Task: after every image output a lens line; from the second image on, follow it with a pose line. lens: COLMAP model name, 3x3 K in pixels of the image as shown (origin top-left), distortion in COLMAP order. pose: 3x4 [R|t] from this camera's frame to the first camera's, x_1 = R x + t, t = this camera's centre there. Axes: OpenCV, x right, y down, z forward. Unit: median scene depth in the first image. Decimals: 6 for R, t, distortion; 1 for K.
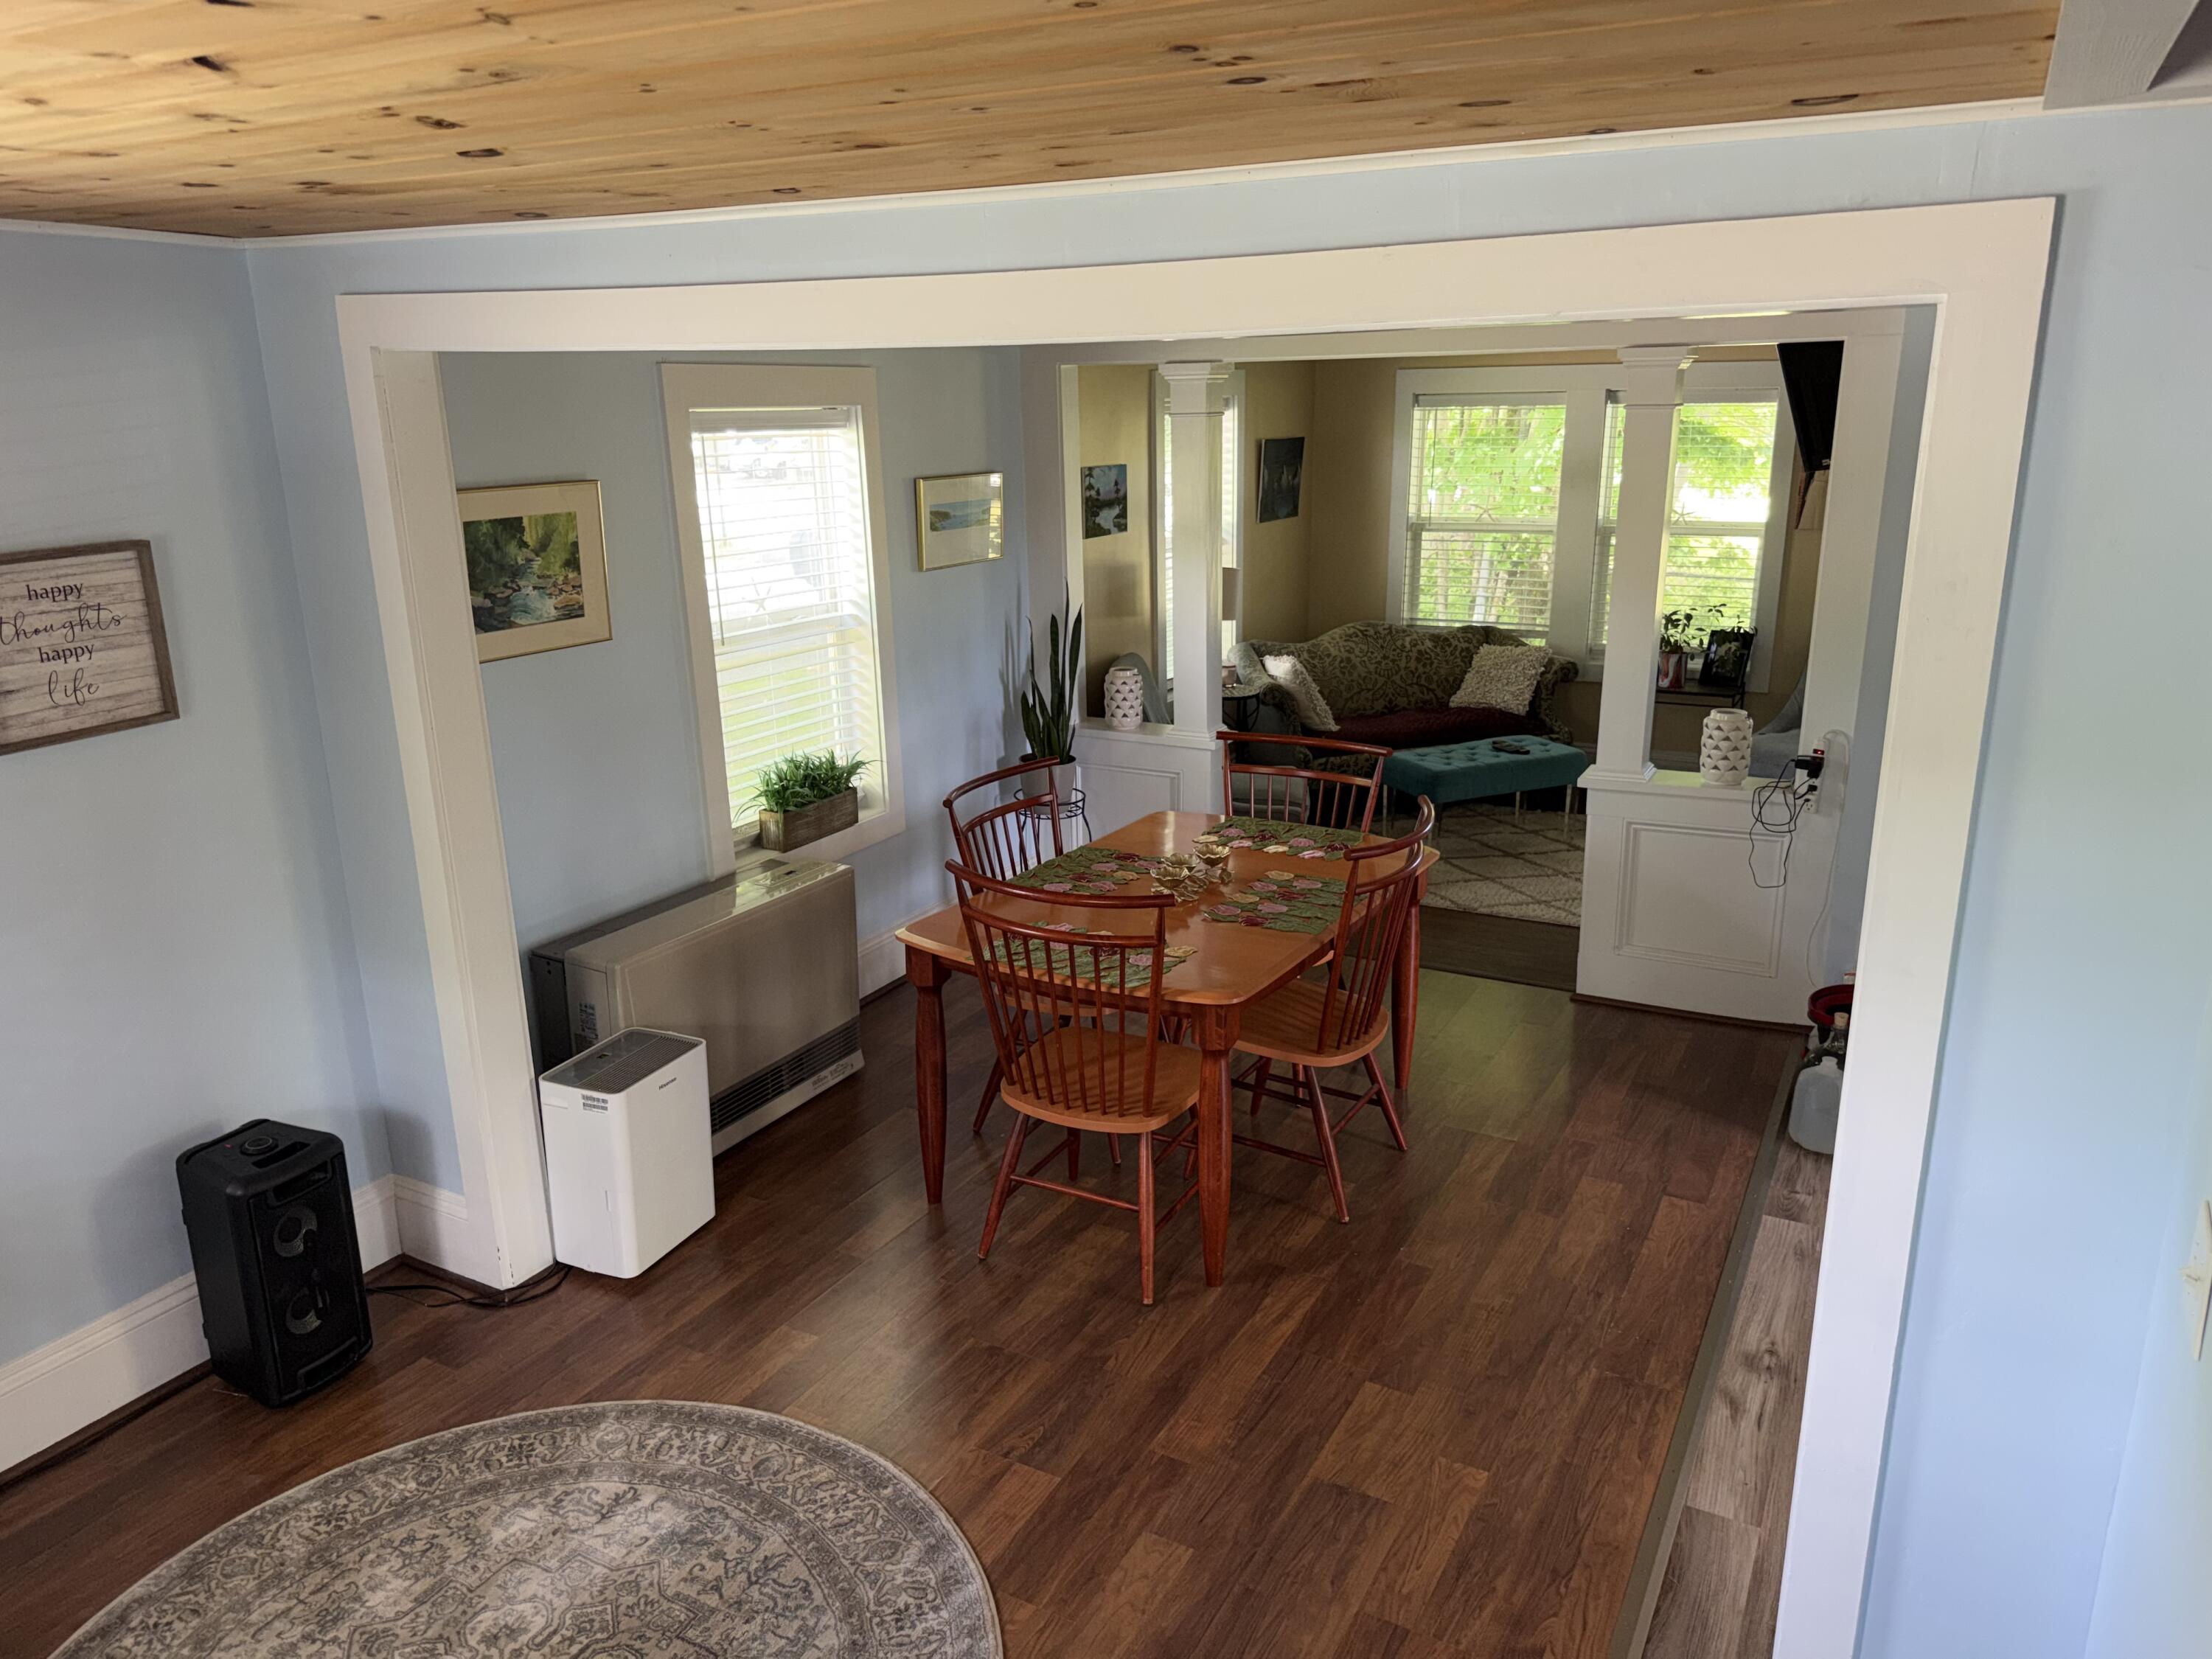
lens RADIAL K [[1563.4, 0, 1106.1], [0, 1563.4, 849.2], [0, 0, 1]] dist [0.139785, -0.167457]
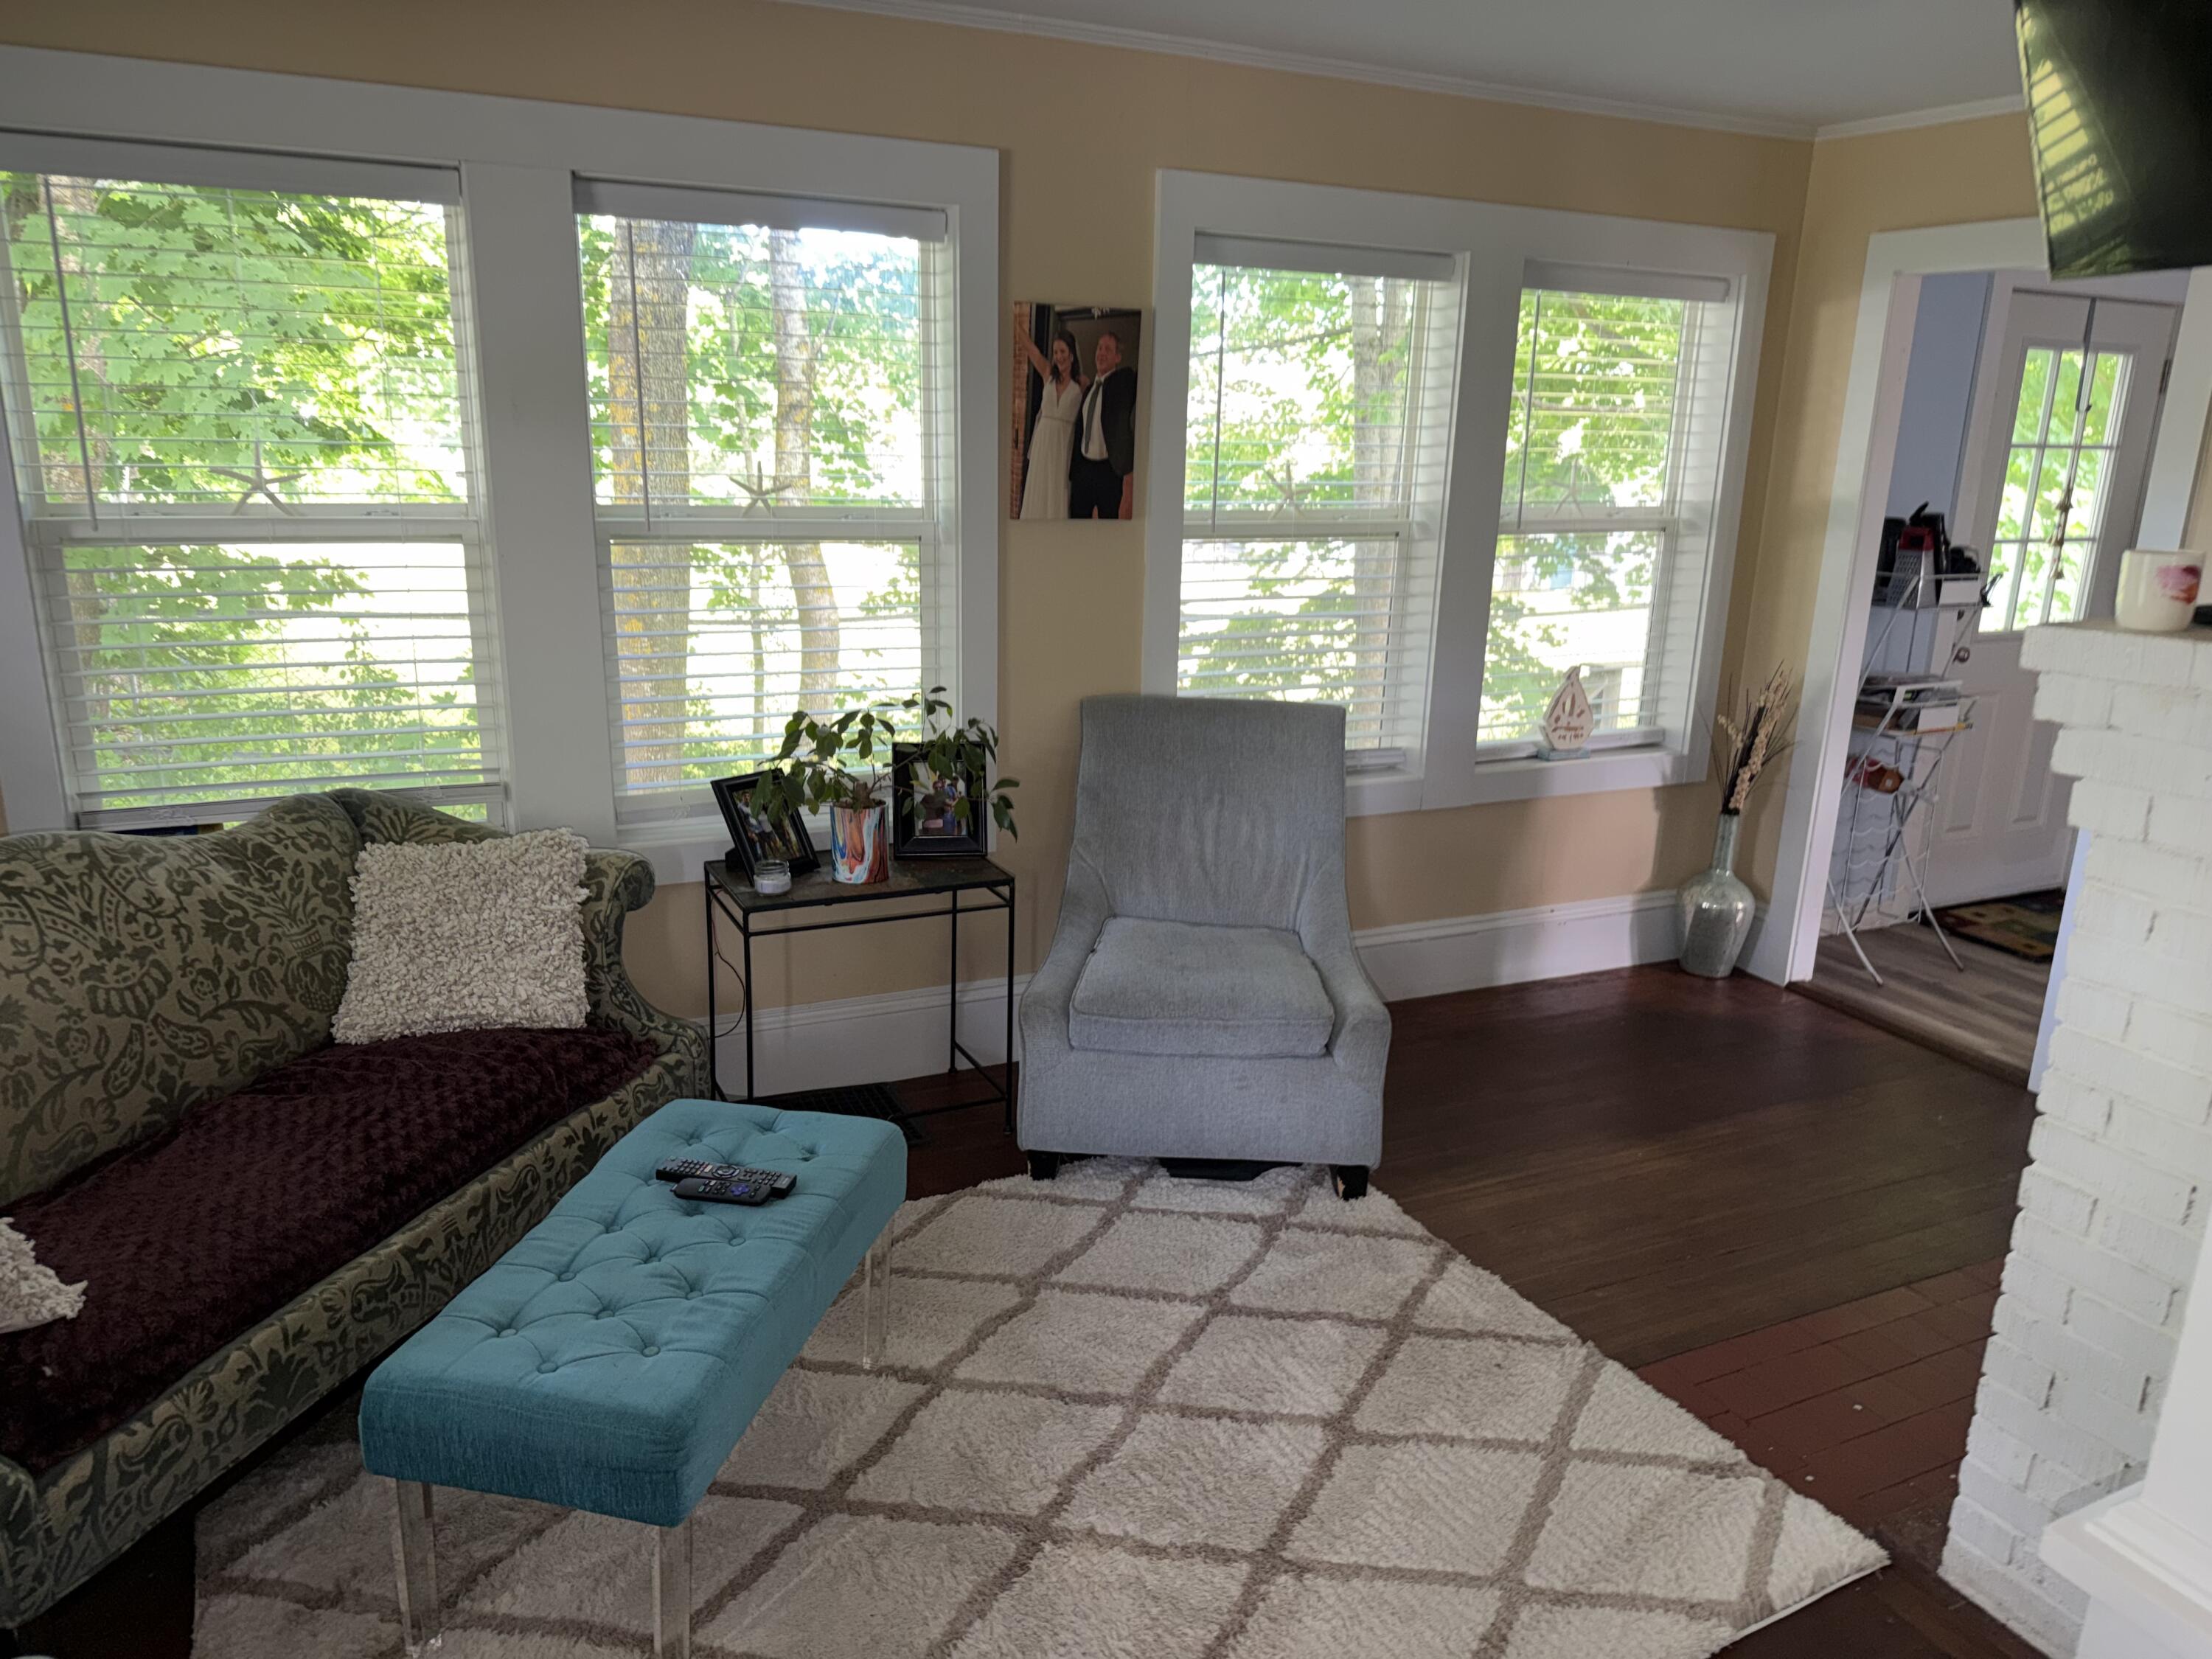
lens RADIAL K [[1559.0, 0, 1103.0], [0, 1559.0, 834.9], [0, 0, 1]] dist [0.095377, -0.137007]
pose [[0.582107, -0.181117, 0.792684, 0.084030], [0.196190, 0.977359, 0.079241, -0.224475], [-0.789089, 0.109390, 0.604461, 1.128704]]
